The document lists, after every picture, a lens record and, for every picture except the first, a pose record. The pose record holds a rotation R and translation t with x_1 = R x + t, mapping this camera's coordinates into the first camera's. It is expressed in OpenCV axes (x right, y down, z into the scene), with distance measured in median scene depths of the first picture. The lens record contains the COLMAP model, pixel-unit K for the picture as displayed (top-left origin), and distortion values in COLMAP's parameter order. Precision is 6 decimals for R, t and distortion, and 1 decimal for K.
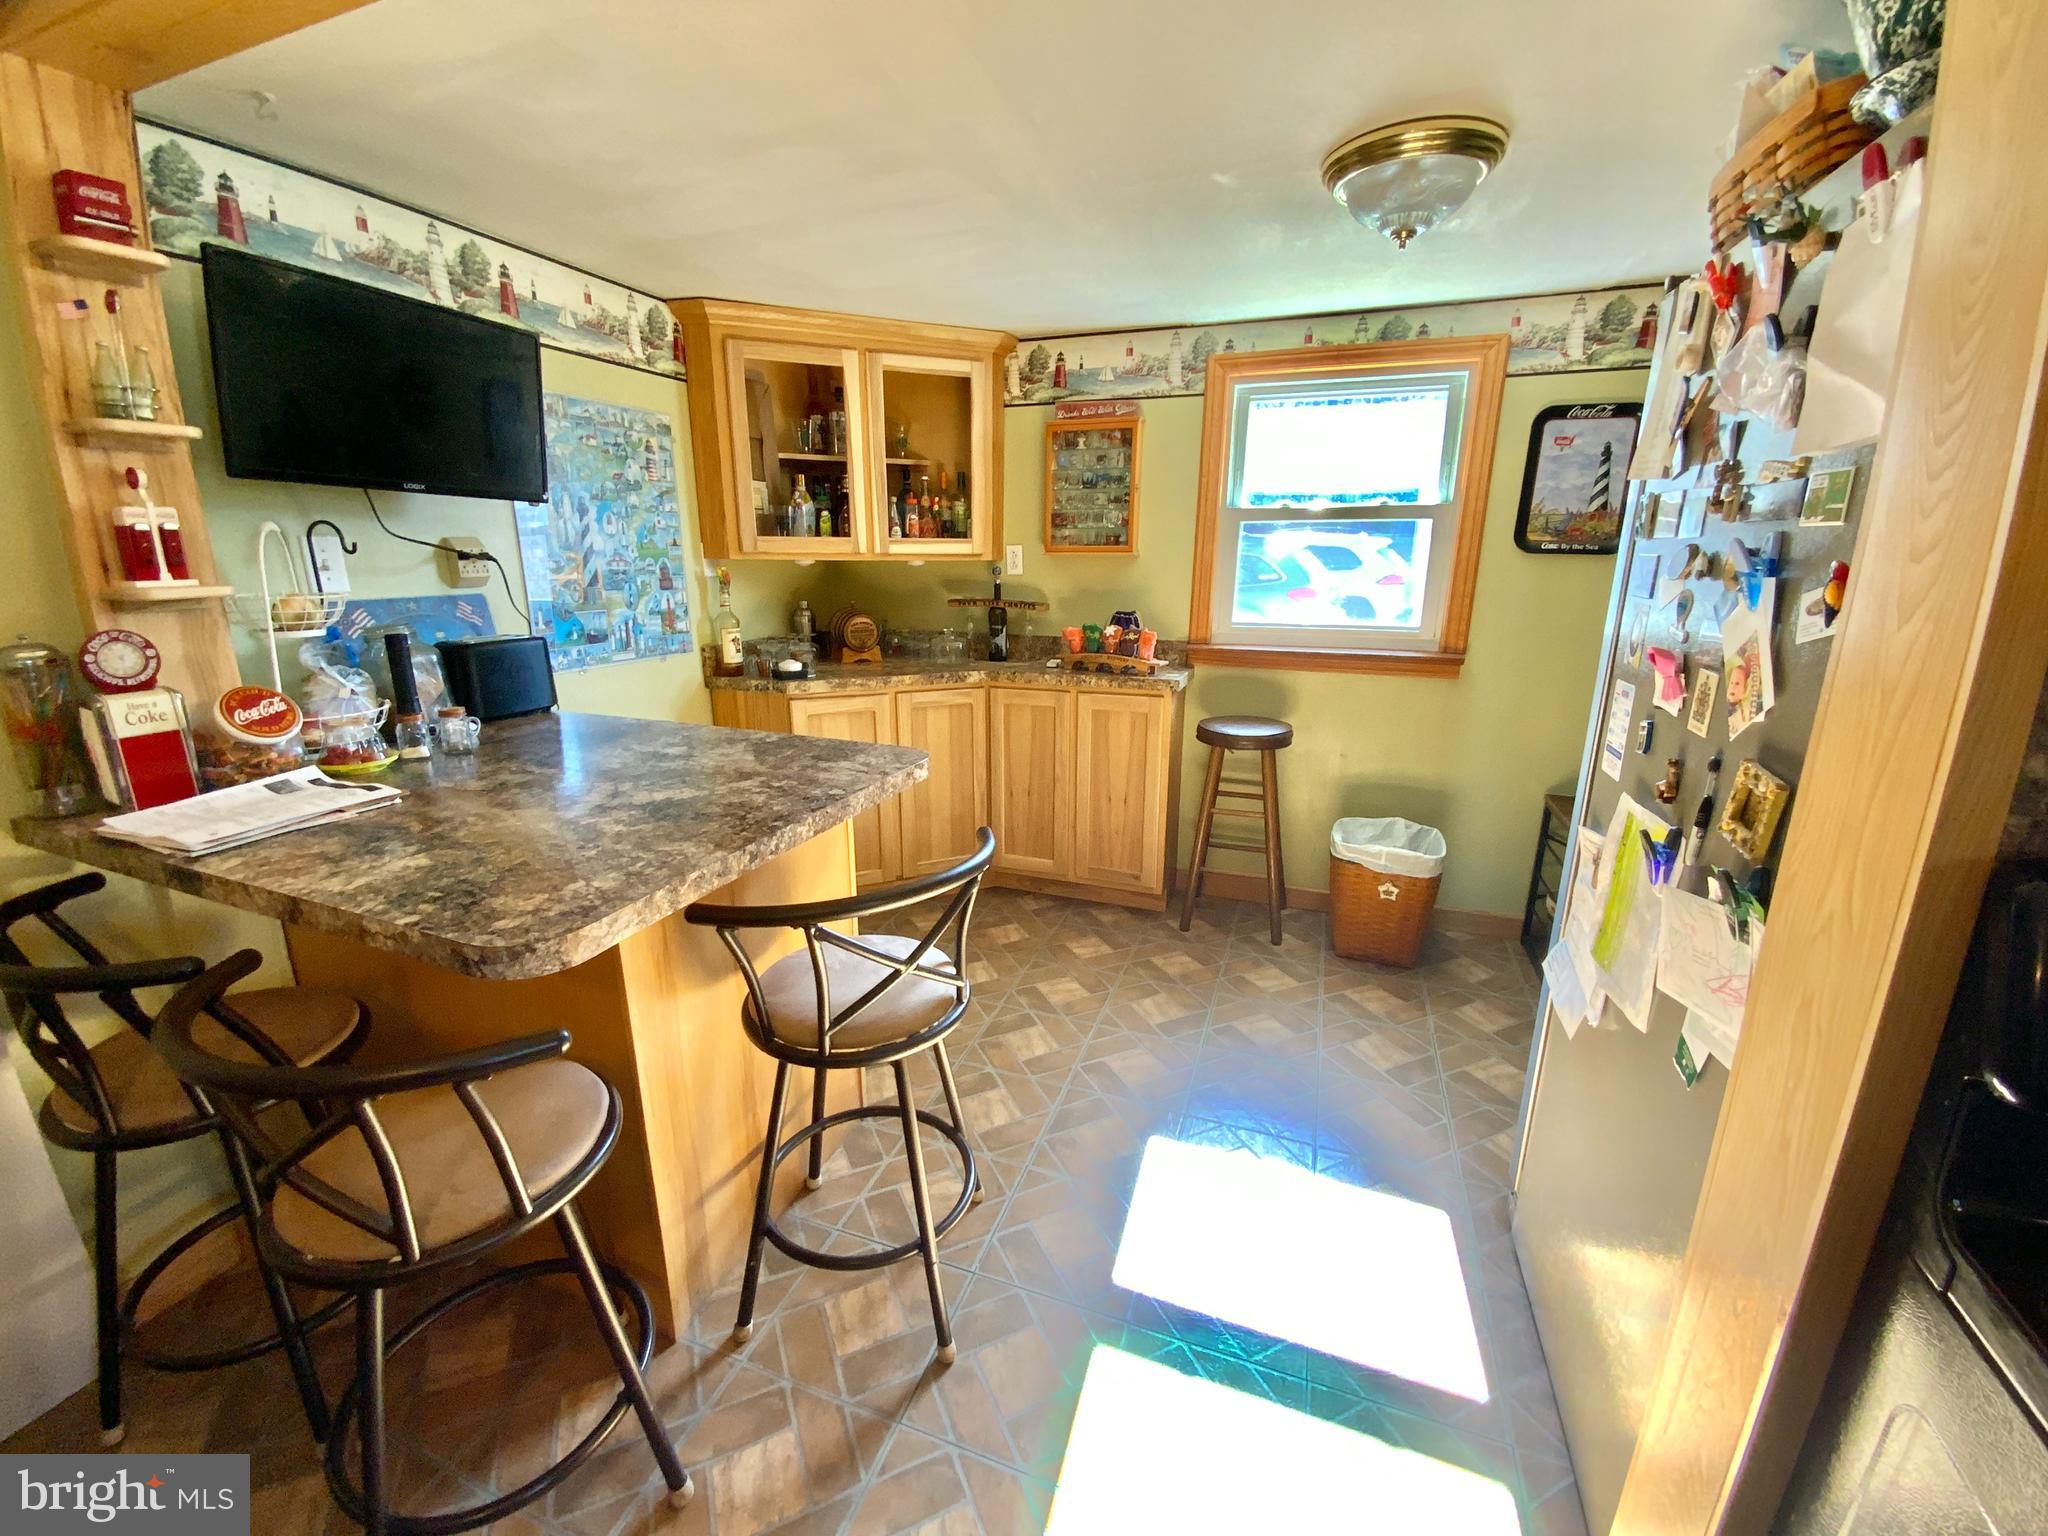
lens RADIAL K [[831.3, 0, 1021.9], [0, 831.3, 763.7], [0, 0, 1]] dist [0.002252, -0.009282]
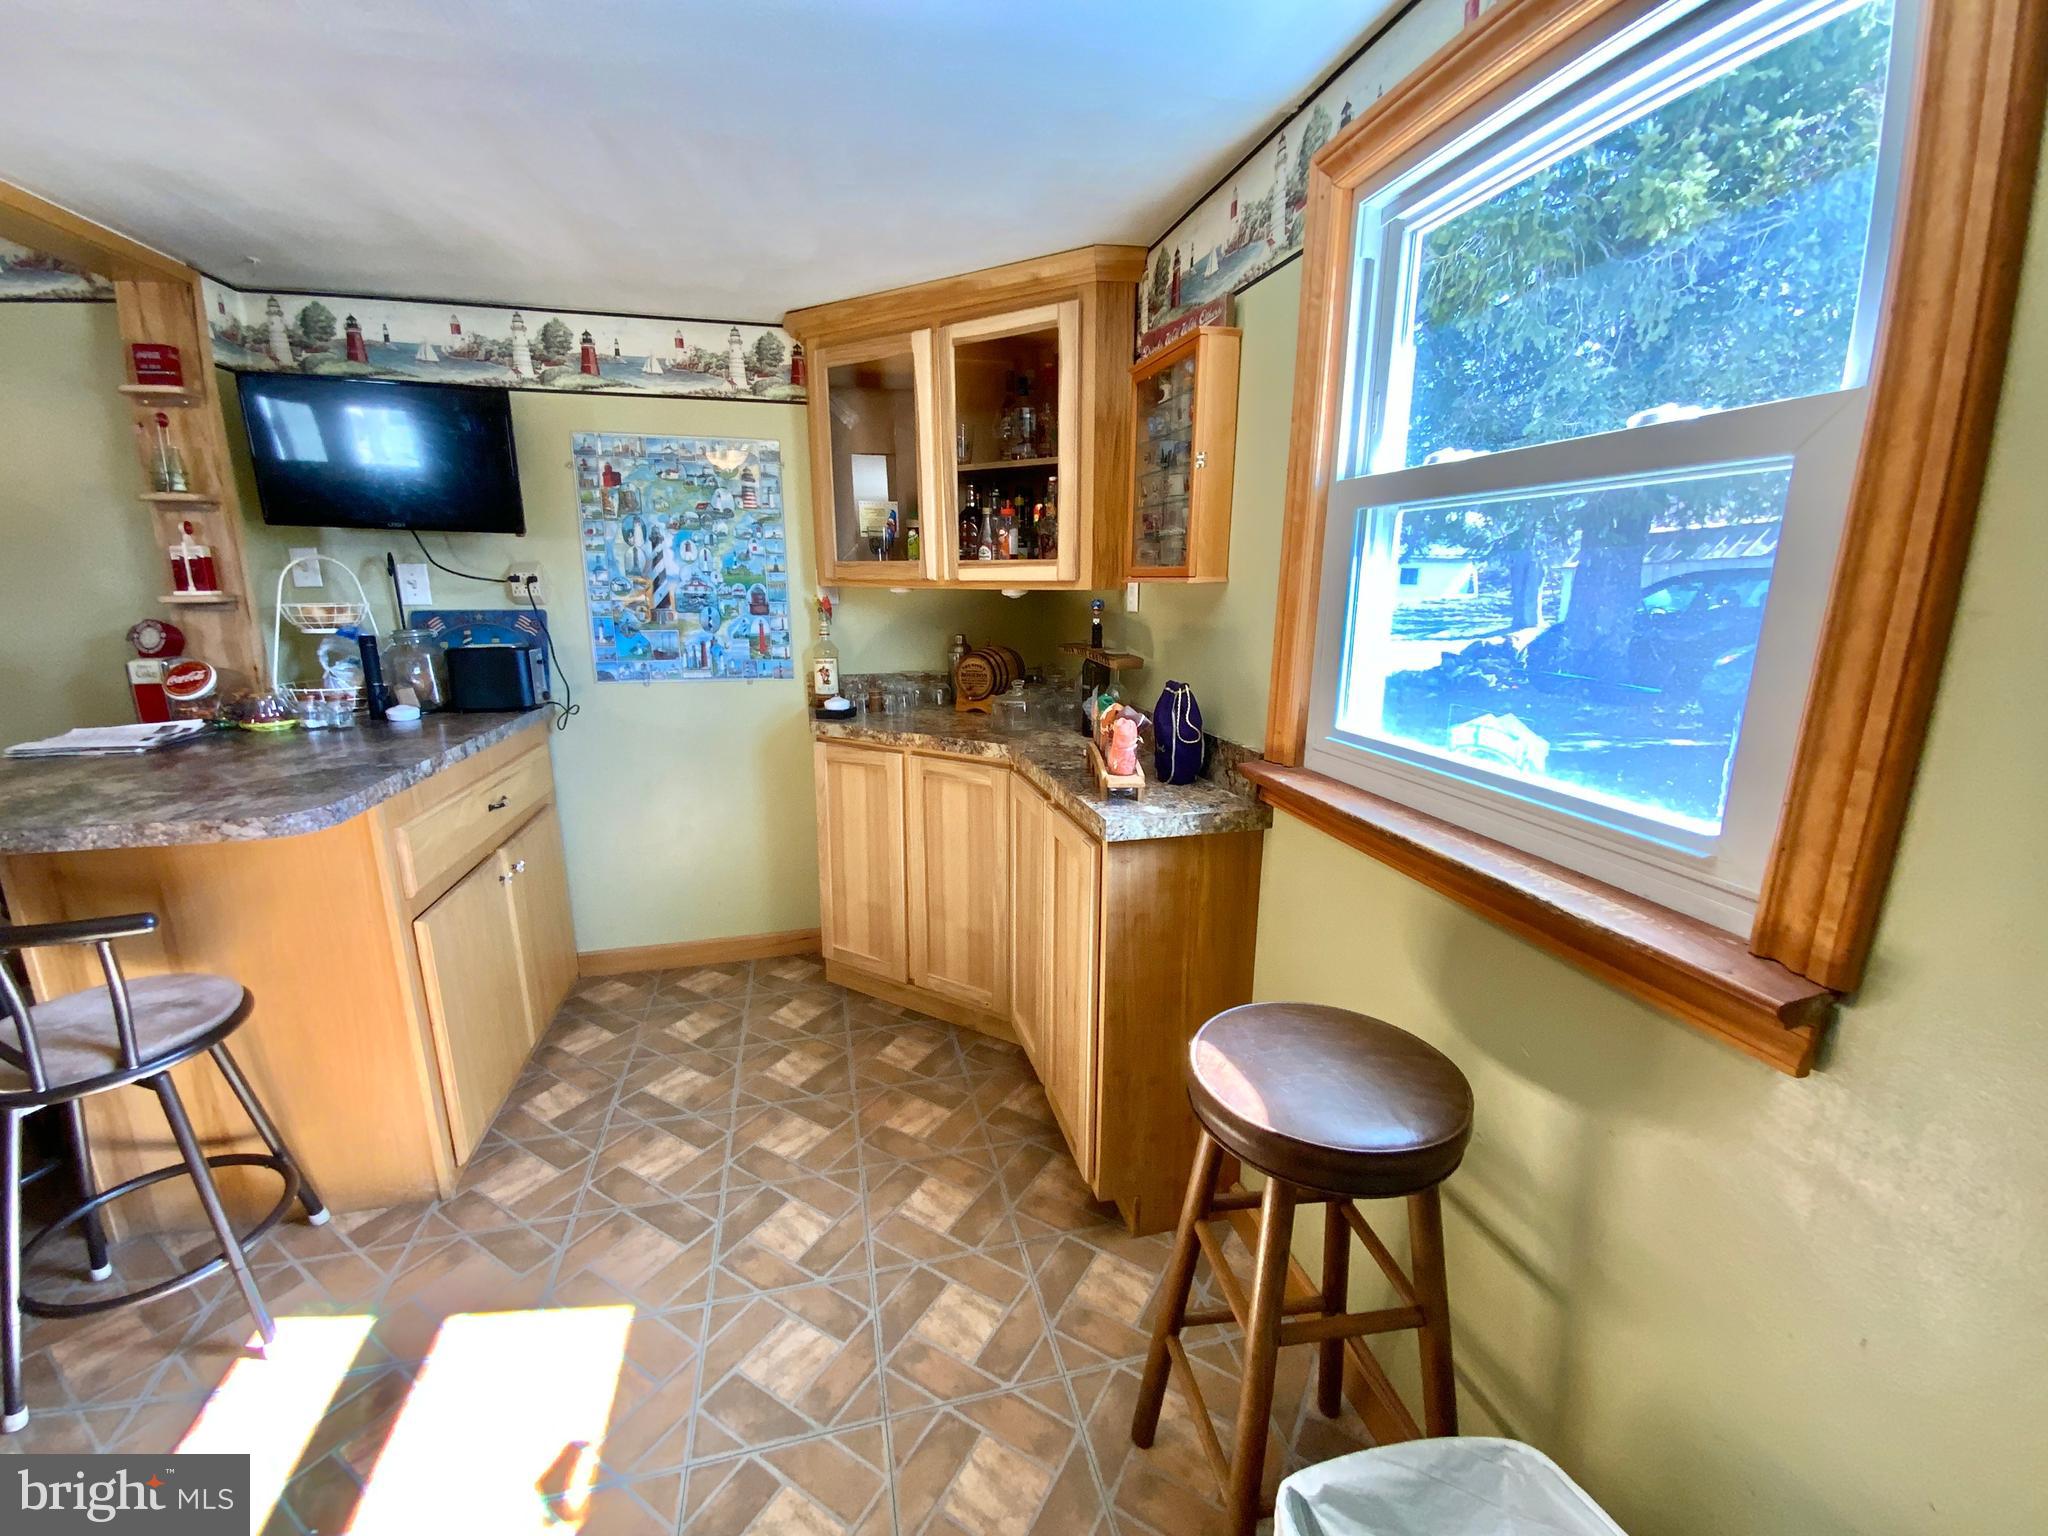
lens RADIAL K [[831.3, 0, 1028.5], [0, 831.3, 768.7], [0, 0, 1]] dist [0.002252, -0.009282]
pose [[0.567302, 0.184949, -0.802472, 0.571295], [-0.210962, 0.974576, 0.075476, -0.163739], [0.796030, 0.126473, 0.591896, 0.650643]]
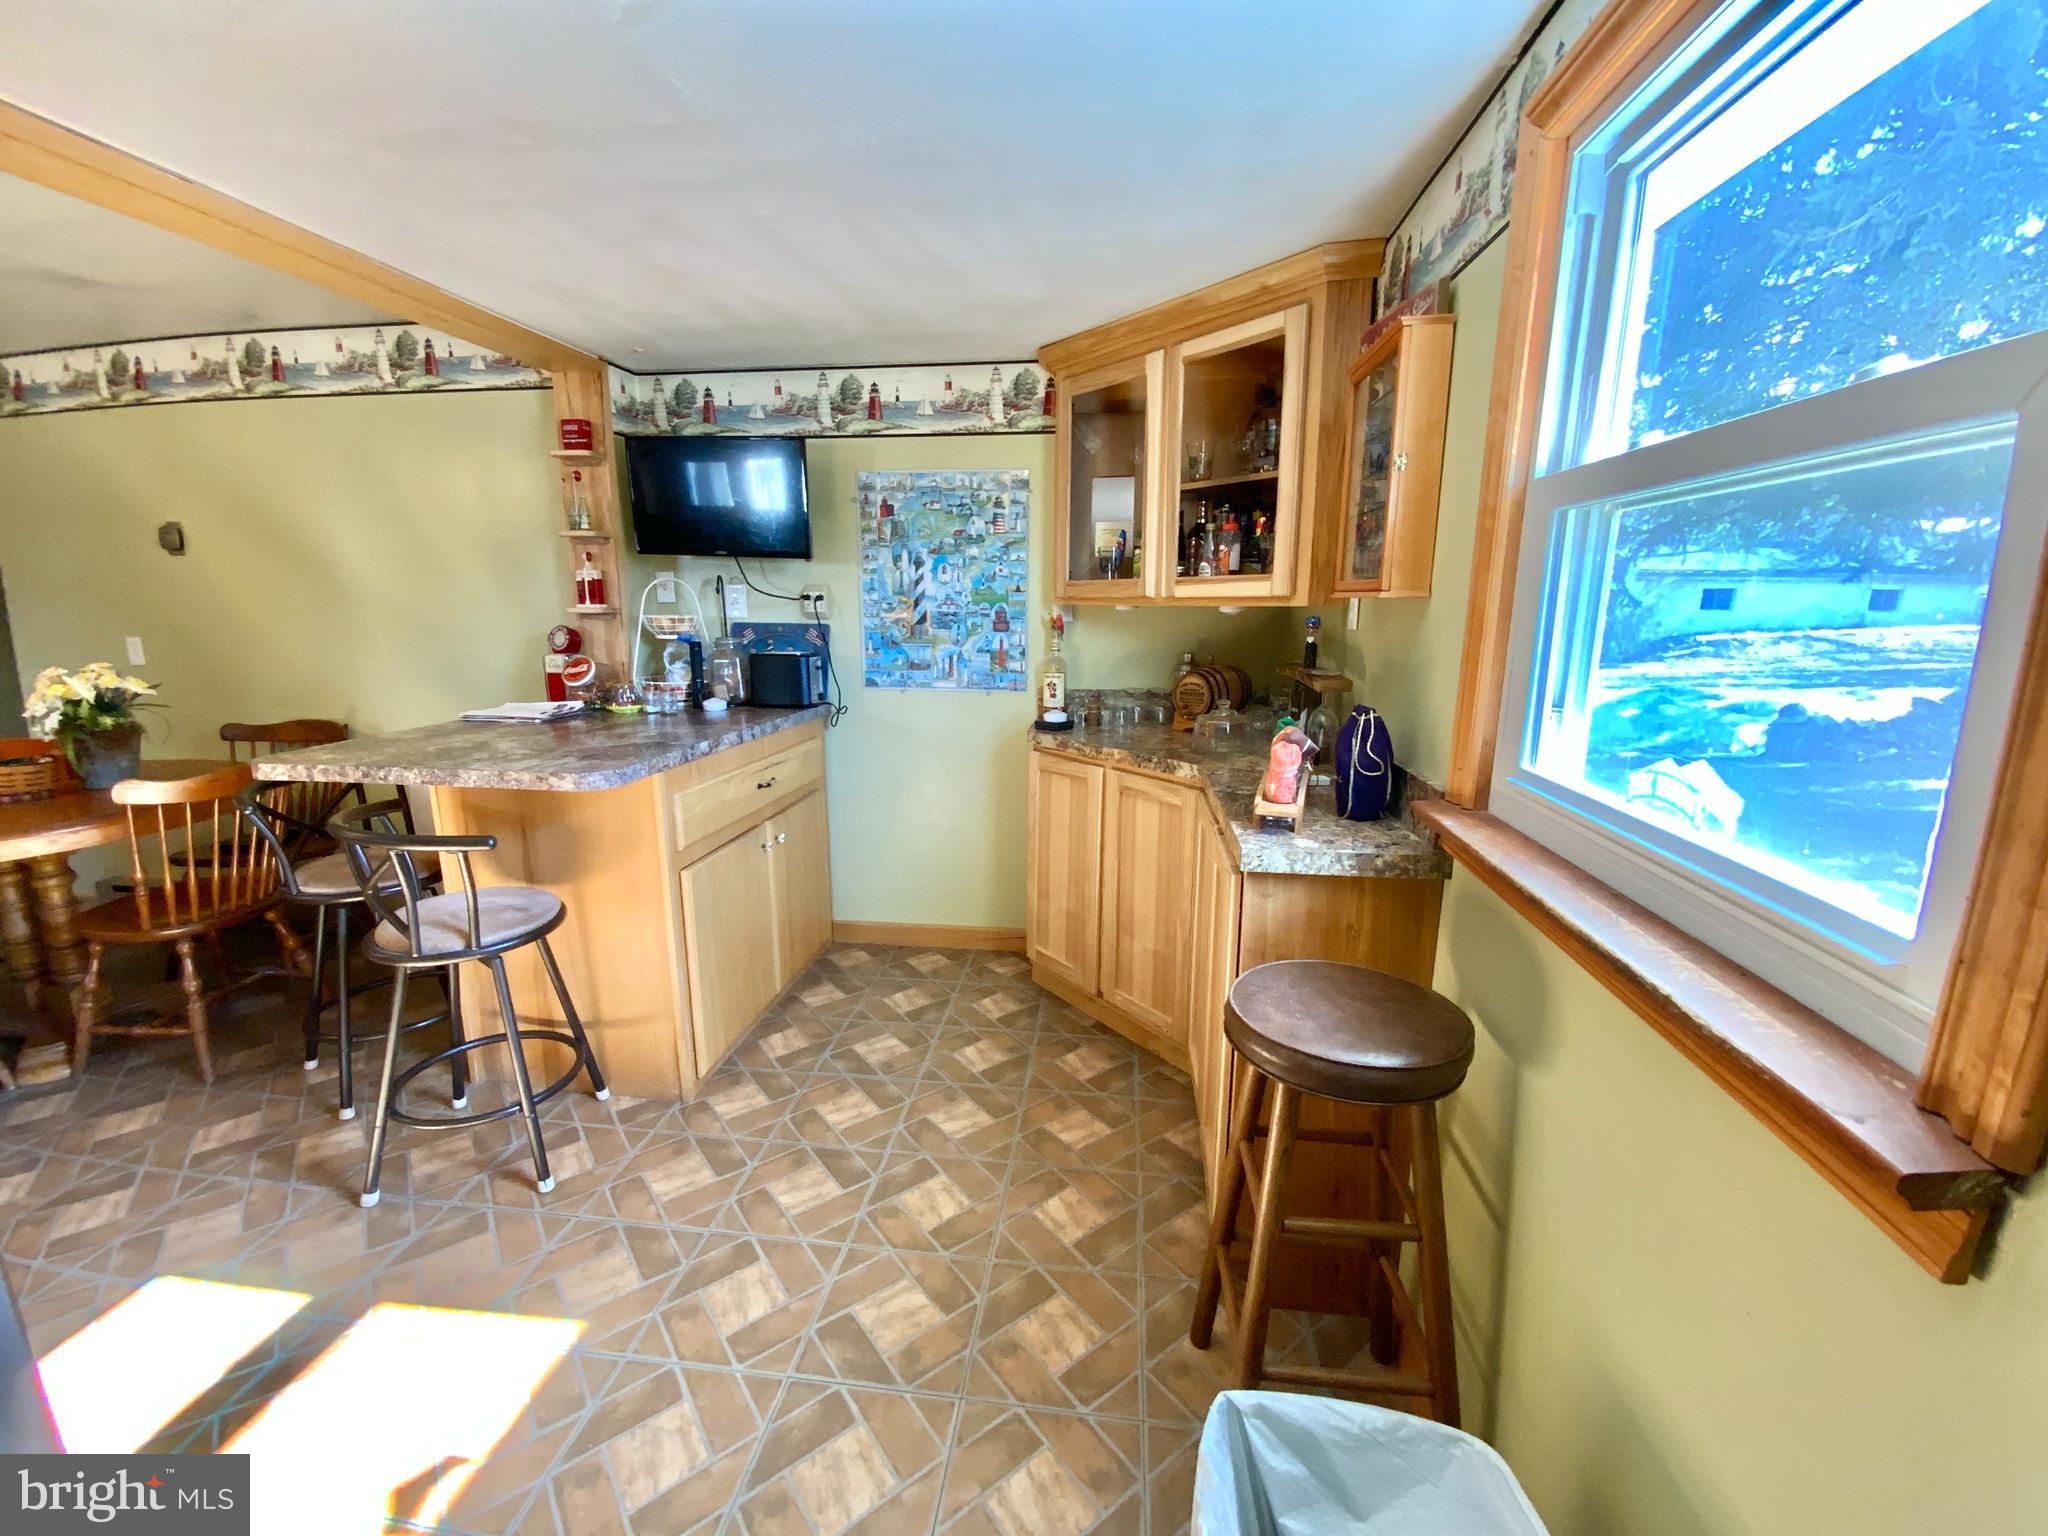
lens RADIAL K [[831.3, 0, 1024.3], [0, 831.3, 771.5], [0, 0, 1]] dist [0.002252, -0.009282]
pose [[0.221836, 0.196212, -0.955139, 0.618376], [-0.251691, 0.957873, 0.138317, -0.181753], [0.942041, 0.209716, 0.261875, 0.742040]]
